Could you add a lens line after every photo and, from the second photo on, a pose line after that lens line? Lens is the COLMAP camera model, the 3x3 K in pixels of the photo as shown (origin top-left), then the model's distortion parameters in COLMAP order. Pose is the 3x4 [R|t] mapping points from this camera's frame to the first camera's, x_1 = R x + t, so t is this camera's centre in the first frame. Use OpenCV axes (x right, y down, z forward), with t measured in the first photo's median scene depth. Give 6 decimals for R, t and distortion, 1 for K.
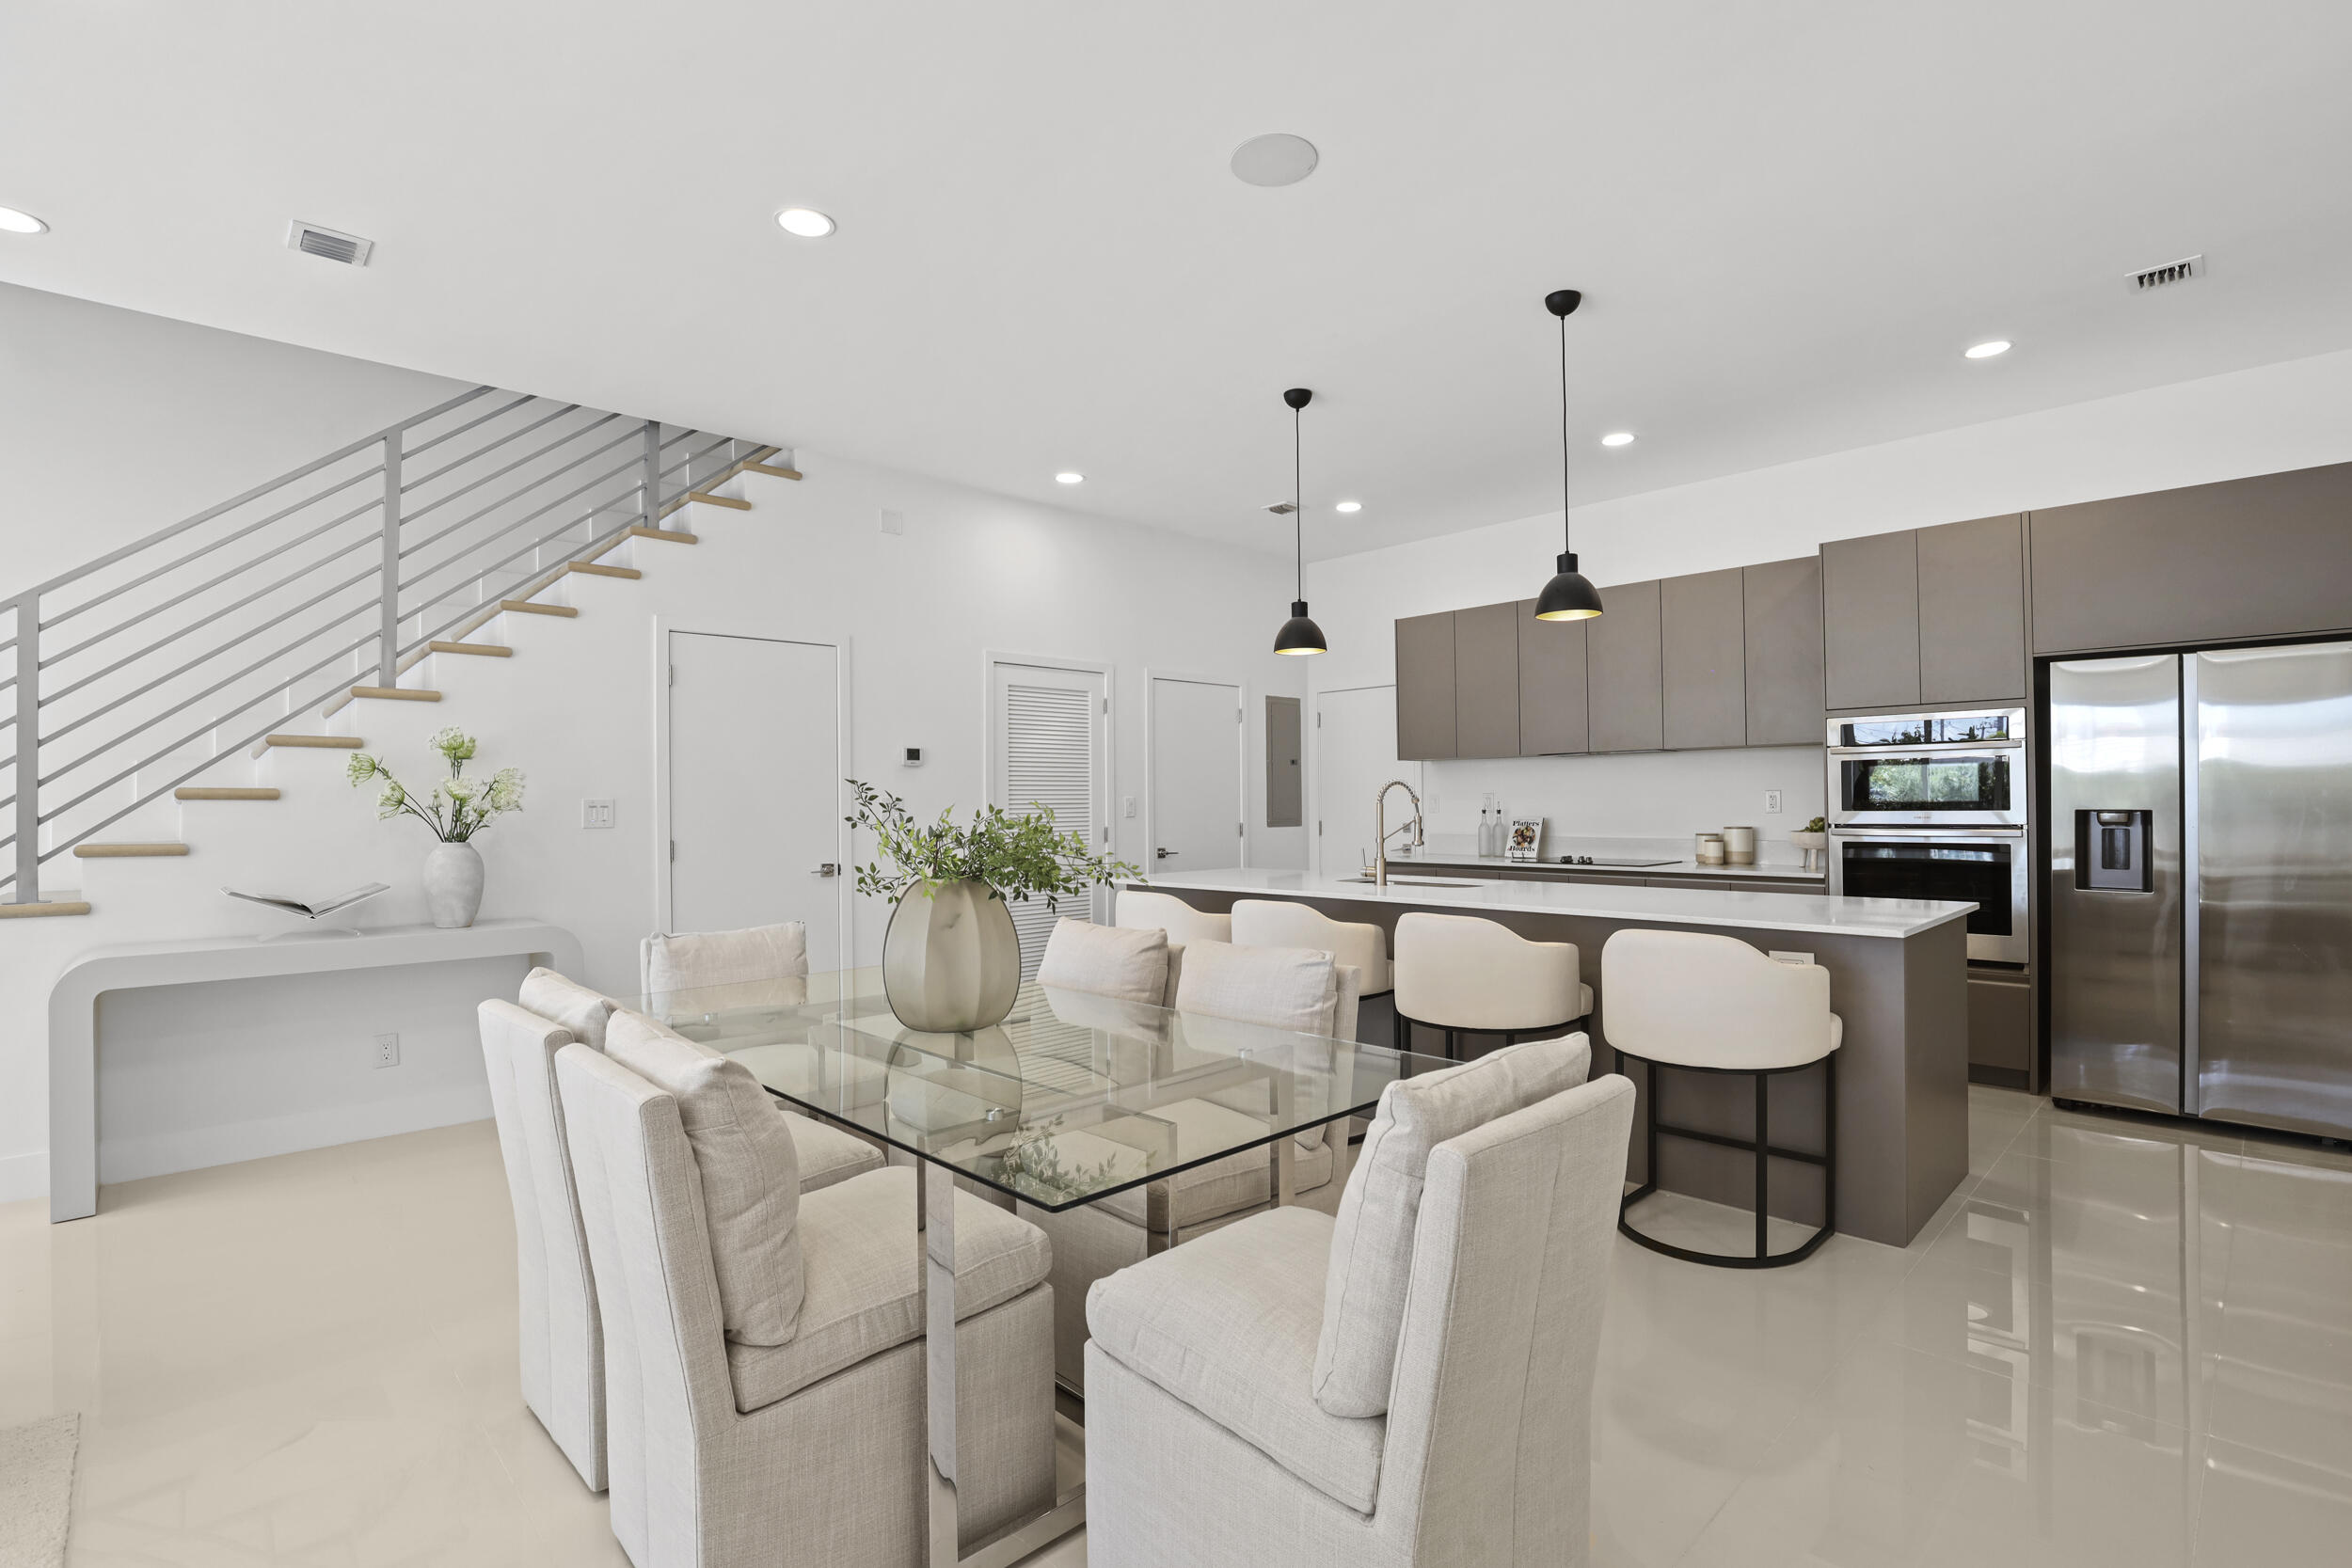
lens RADIAL K [[1078.9, 0, 1170.5], [0, 1078.9, 797.5], [0, 0, 1]] dist [-0.034772, 0.006457]
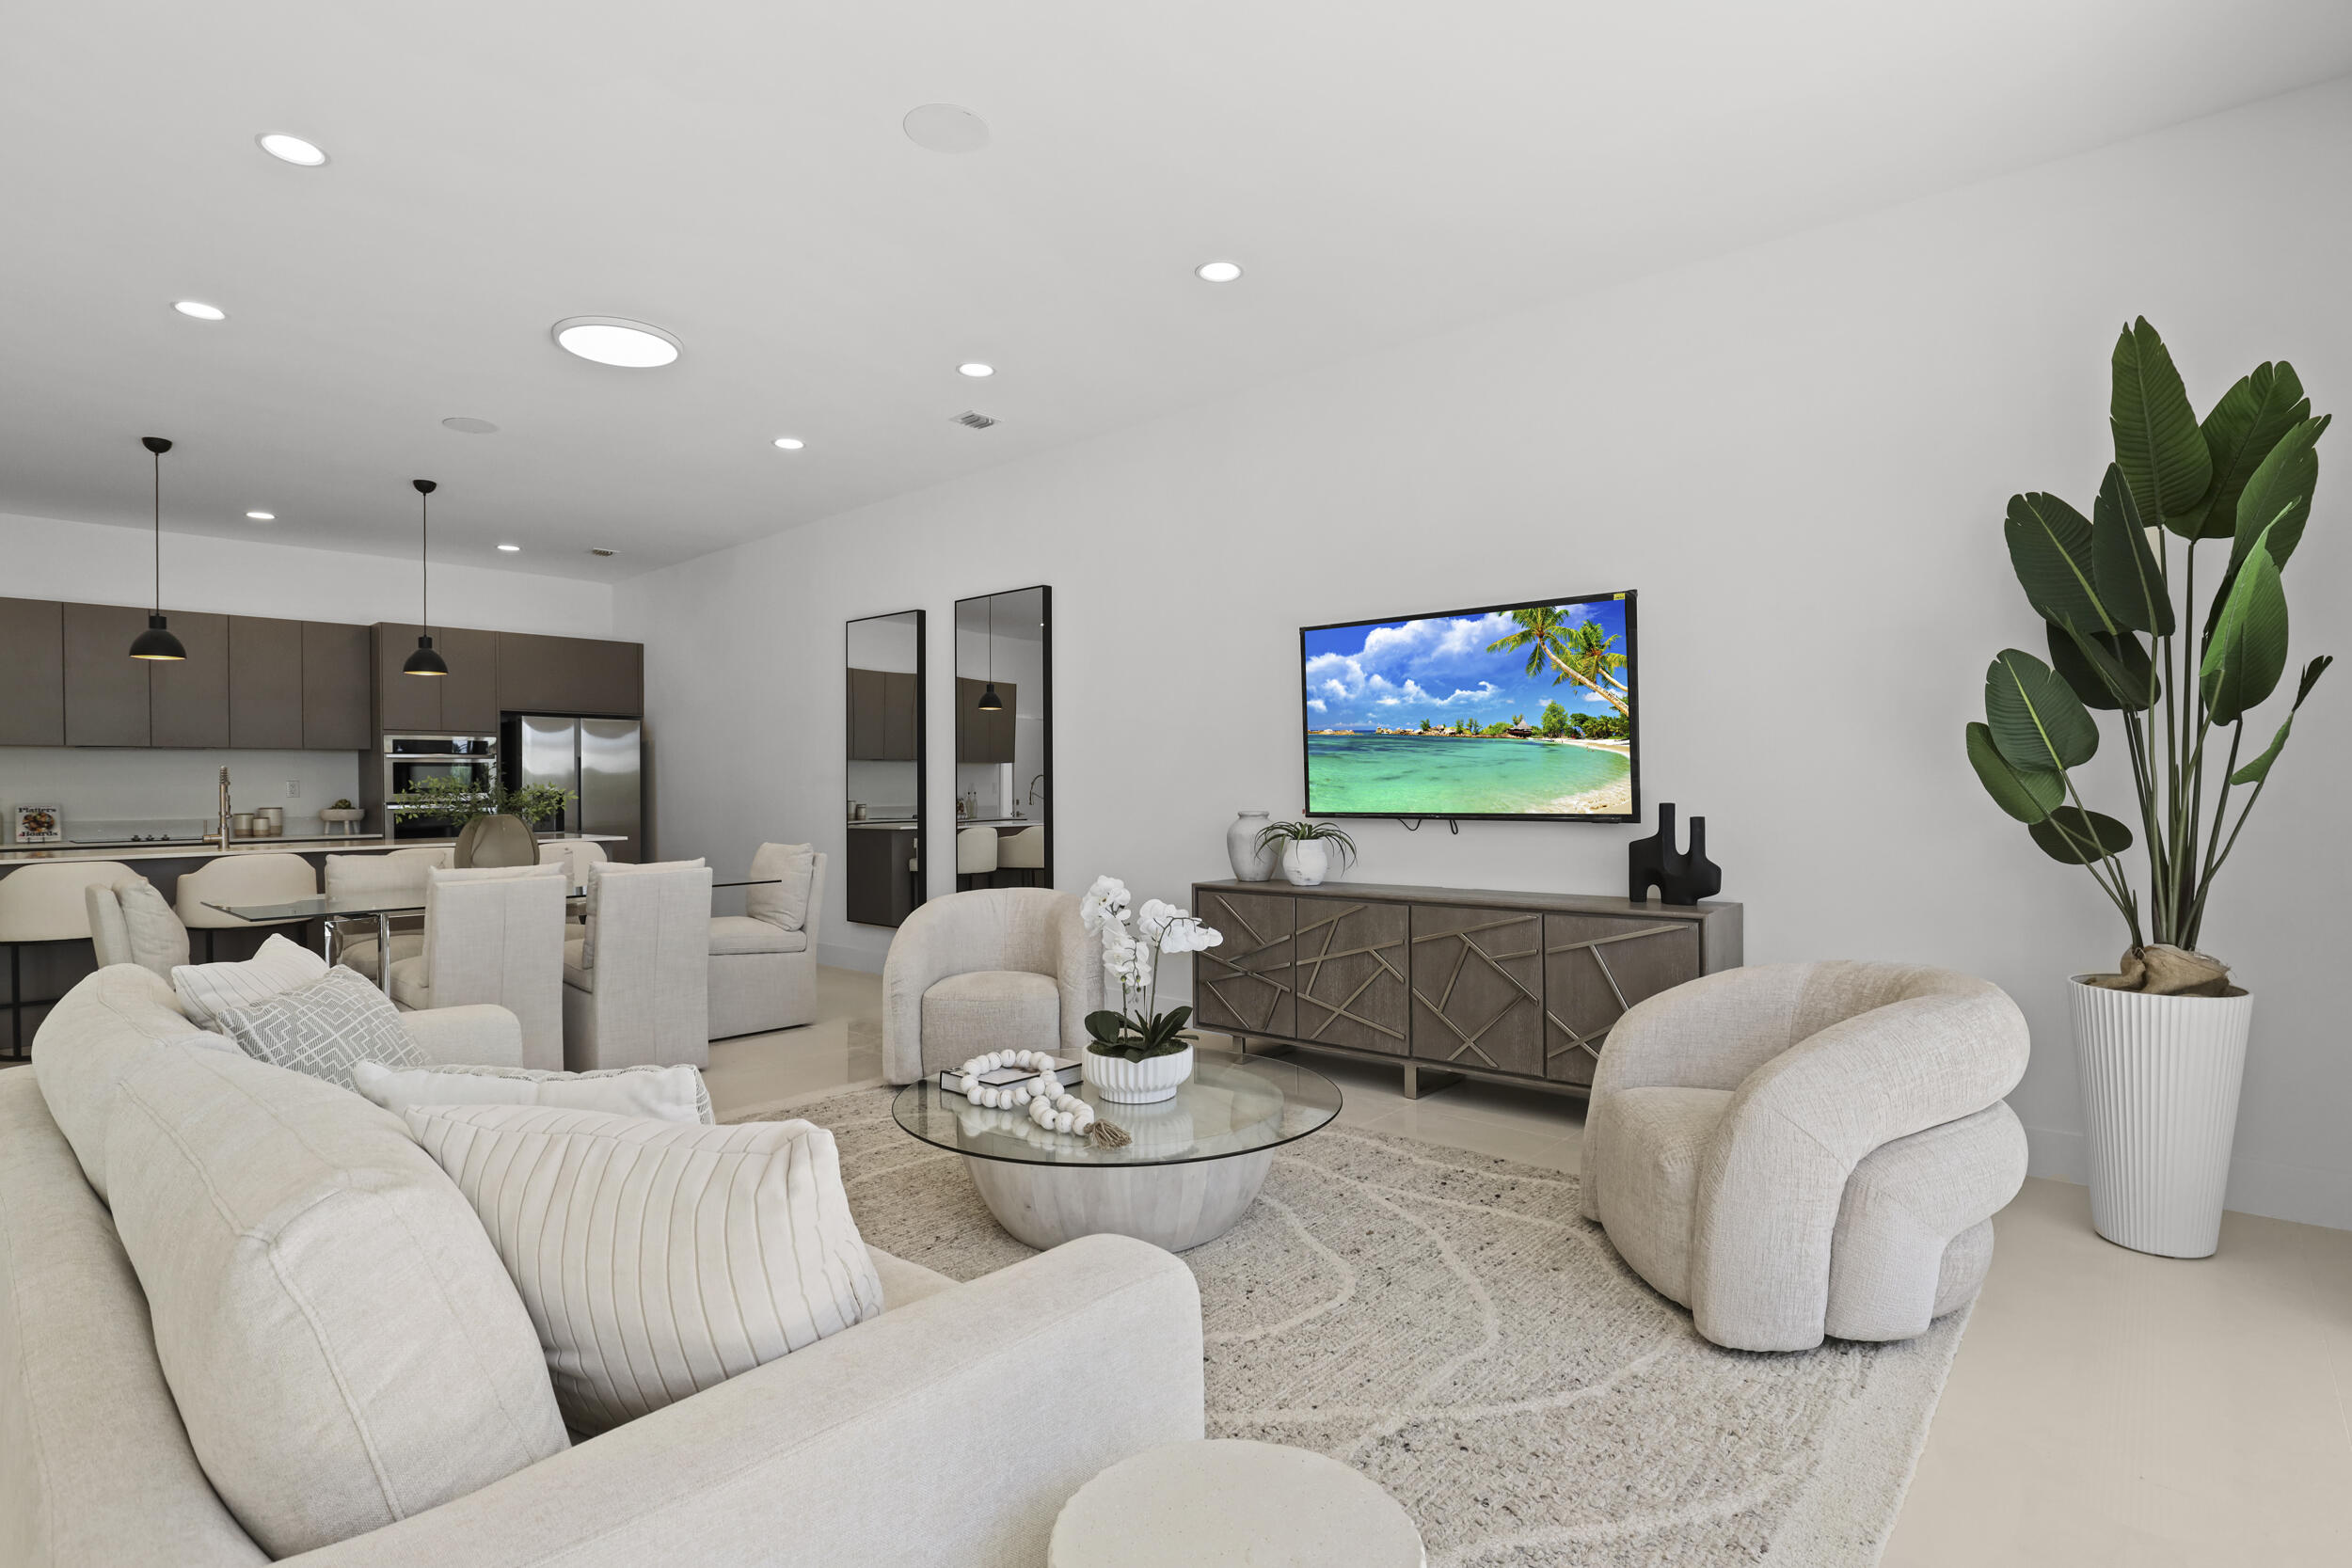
lens RADIAL K [[1151.5, 0, 1171.2], [0, 1151.5, 784.9], [0, 0, 1]] dist [-0.029503, 0.005901]
pose [[-0.078551, 0.012626, 0.996830, -1.211842], [0.006961, 0.999902, -0.012117, 0.029580], [-0.996886, 0.005987, -0.078631, -0.021661]]
